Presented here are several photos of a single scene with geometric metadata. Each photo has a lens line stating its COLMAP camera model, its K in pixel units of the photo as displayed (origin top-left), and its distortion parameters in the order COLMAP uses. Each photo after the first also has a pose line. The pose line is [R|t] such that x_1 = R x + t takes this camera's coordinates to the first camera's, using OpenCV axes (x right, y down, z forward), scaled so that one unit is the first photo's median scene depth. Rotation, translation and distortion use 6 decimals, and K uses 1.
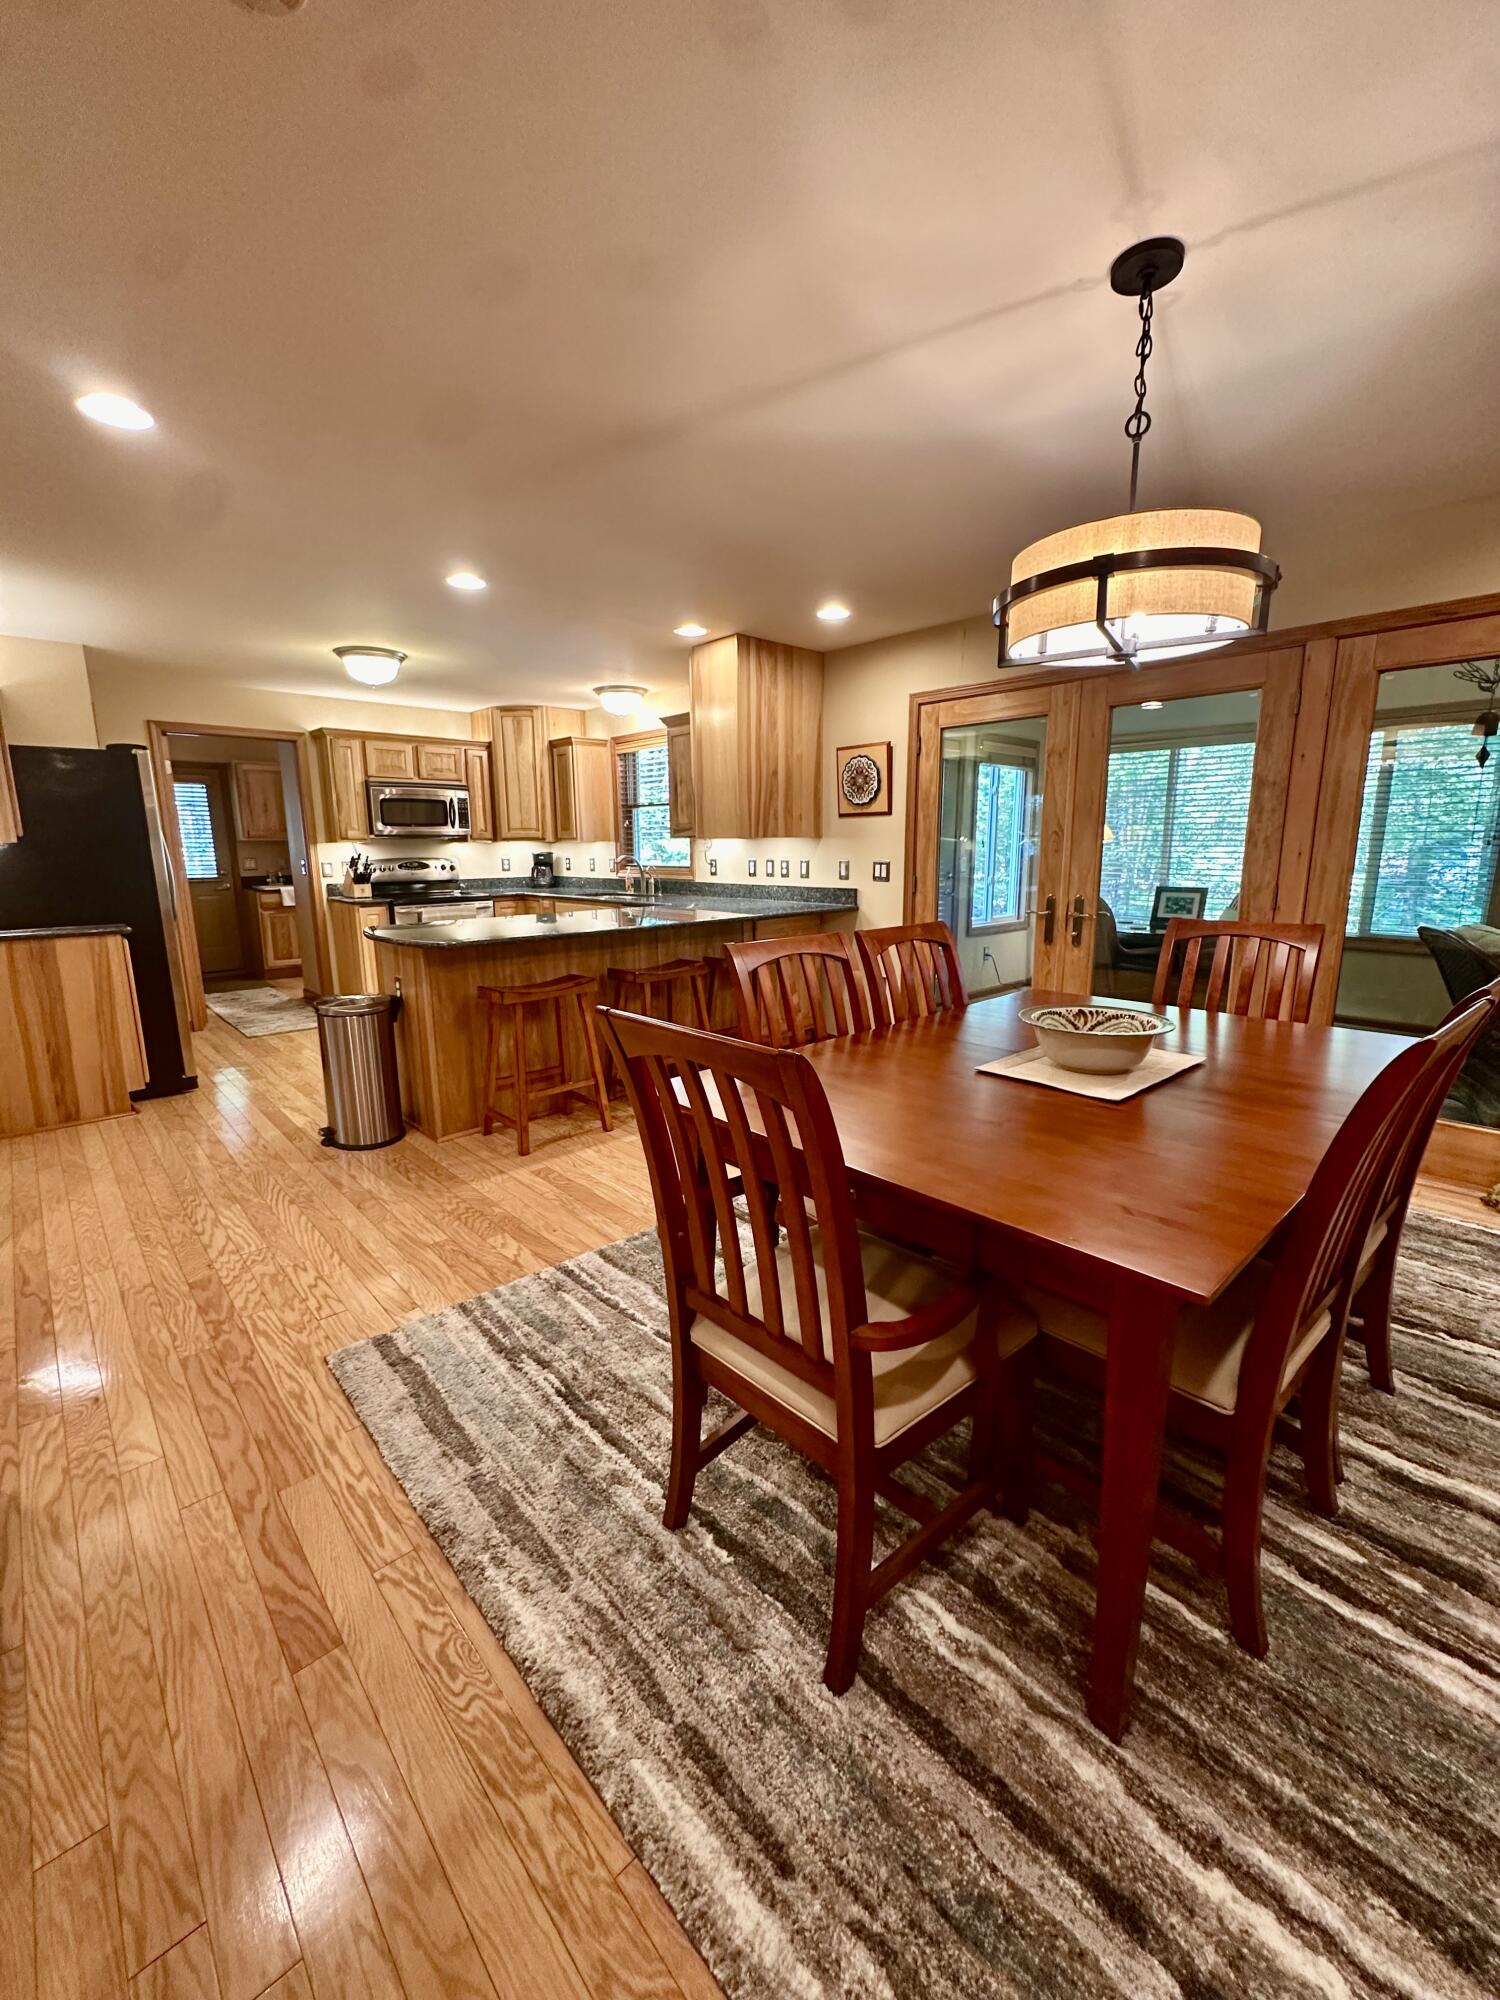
lens RADIAL K [[799.7, 0, 751.9], [0, 799.7, 999.7], [0, 0, 1]] dist [-0.003515, 0.000363]
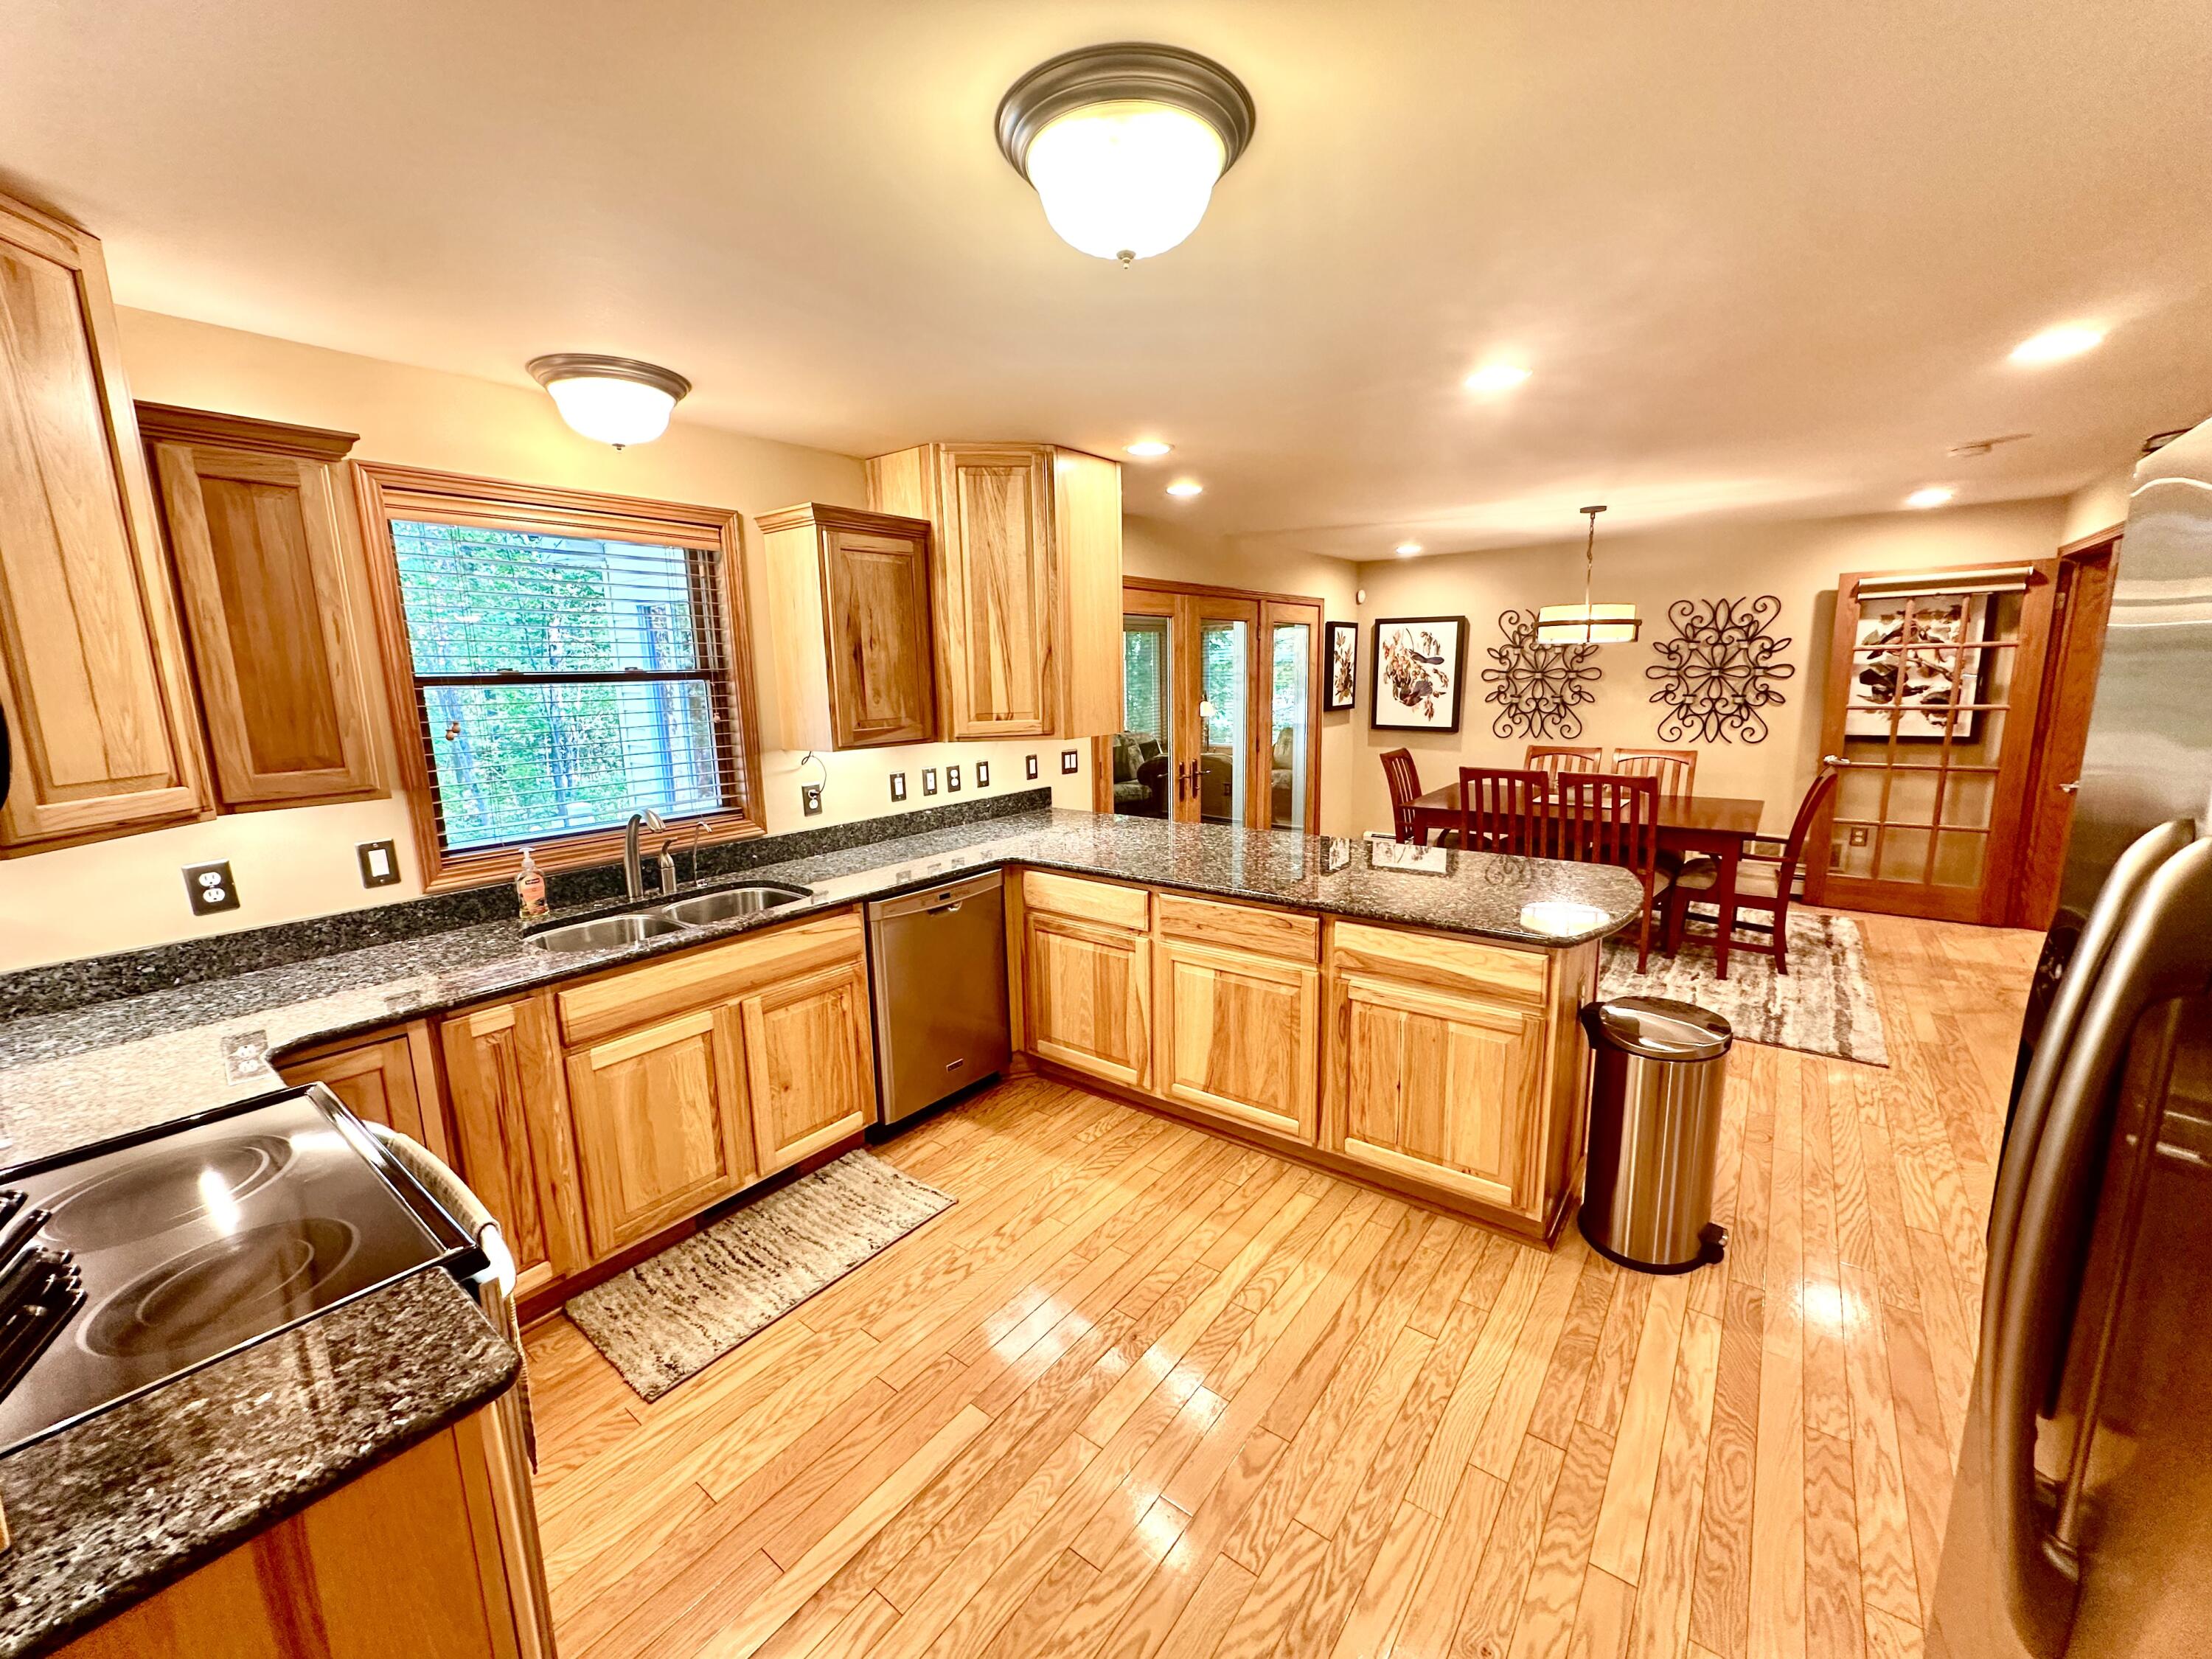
lens RADIAL K [[884.5, 0, 1104.8], [0, 884.5, 829.6], [0, 0, 1]] dist [-0.003515, 0.000363]
pose [[-0.167243, -0.164743, 0.972054, -0.805014], [0.209175, 0.957566, 0.198276, -0.275469], [-0.963470, 0.236490, -0.125687, 1.109832]]
